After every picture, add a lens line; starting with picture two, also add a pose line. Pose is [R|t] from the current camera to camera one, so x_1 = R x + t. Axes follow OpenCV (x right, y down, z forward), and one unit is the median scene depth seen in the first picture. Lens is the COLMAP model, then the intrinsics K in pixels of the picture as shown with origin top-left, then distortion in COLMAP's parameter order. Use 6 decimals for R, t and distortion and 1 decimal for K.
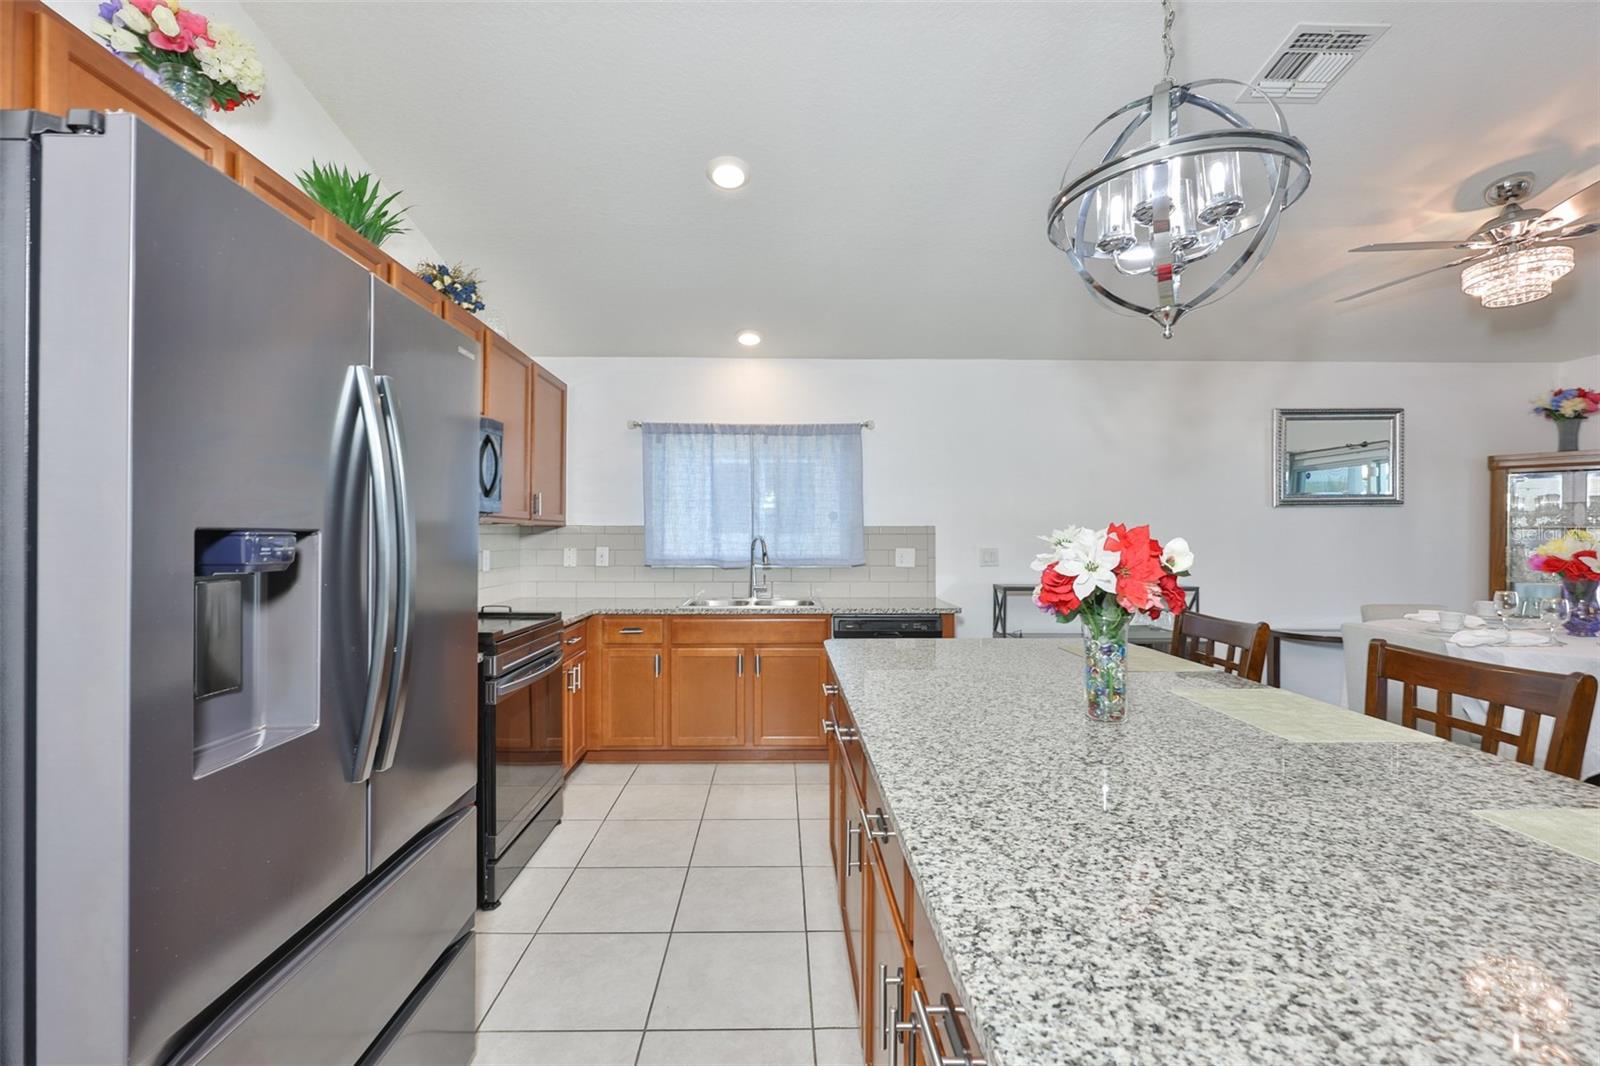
lens RADIAL K [[680.8, 0, 797.5], [0, 680.8, 535.5], [0, 0, 1]] dist [-0.001906, -0.000476]
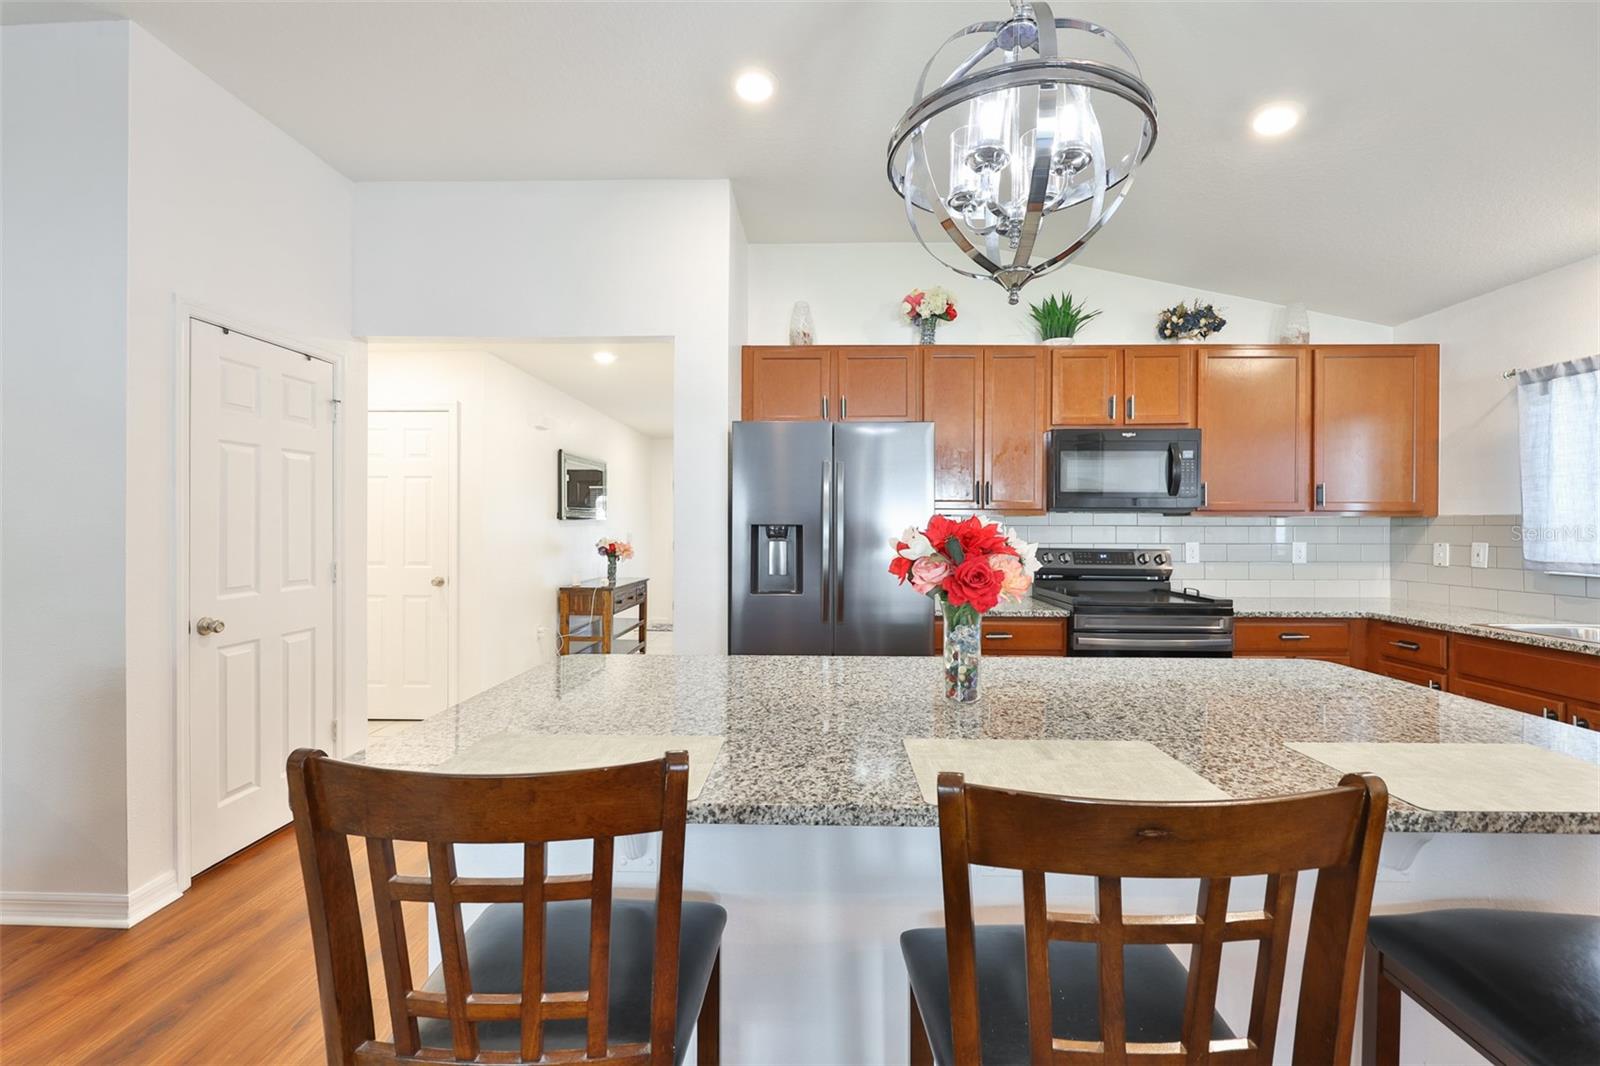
lens RADIAL K [[680.8, 0, 802.4], [0, 680.8, 527.8], [0, 0, 1]] dist [-0.001906, -0.000476]
pose [[-0.043520, -0.001427, -0.999052, 0.524937], [0.000330, 0.999999, -0.001442, 0.000862], [0.999053, -0.000392, -0.043519, 0.276253]]
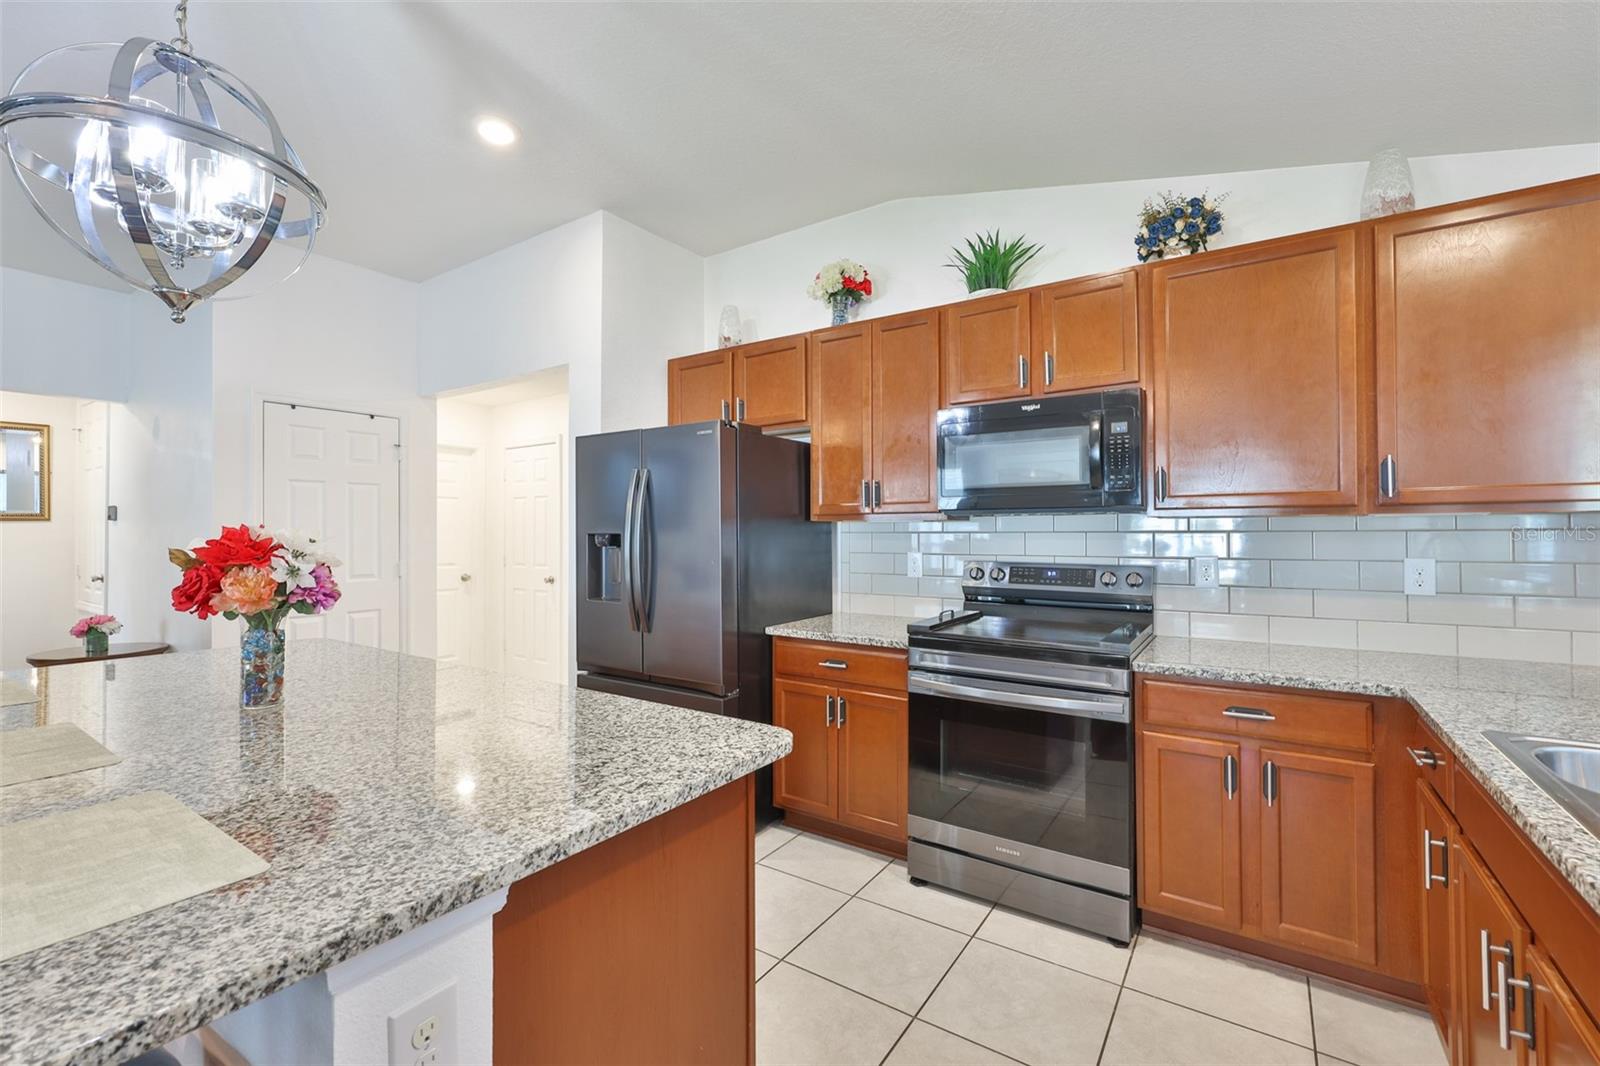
lens RADIAL K [[680.8, 0, 800.7], [0, 680.8, 529.4], [0, 0, 1]] dist [-0.001906, -0.000476]
pose [[-0.578392, -0.002696, -0.815754, 0.294268], [0.005053, 0.999964, -0.006888, -0.002425], [0.815743, -0.008106, -0.578357, 0.811068]]
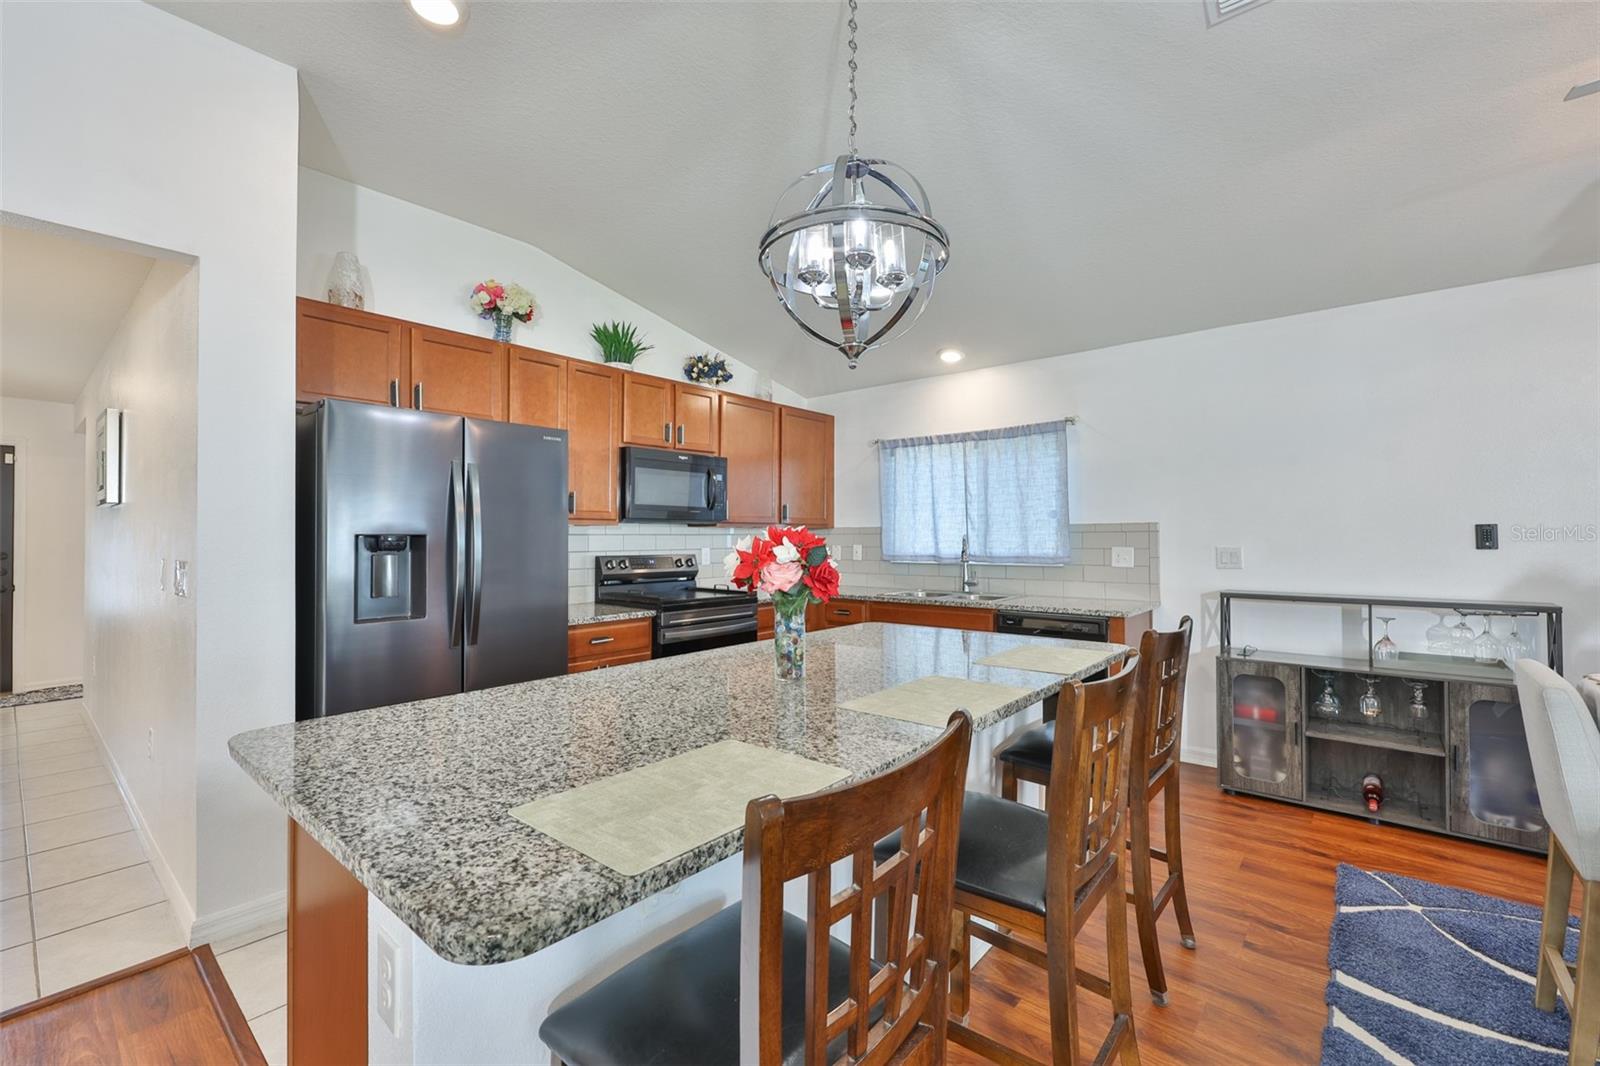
lens RADIAL K [[680.8, 0, 814.0], [0, 680.8, 526.3], [0, 0, 1]] dist [-0.001906, -0.000476]
pose [[0.762364, -0.014086, -0.646996, 0.457335], [0.007064, 0.999885, -0.013445, -0.000114], [0.647110, 0.005680, 0.762375, 0.016120]]
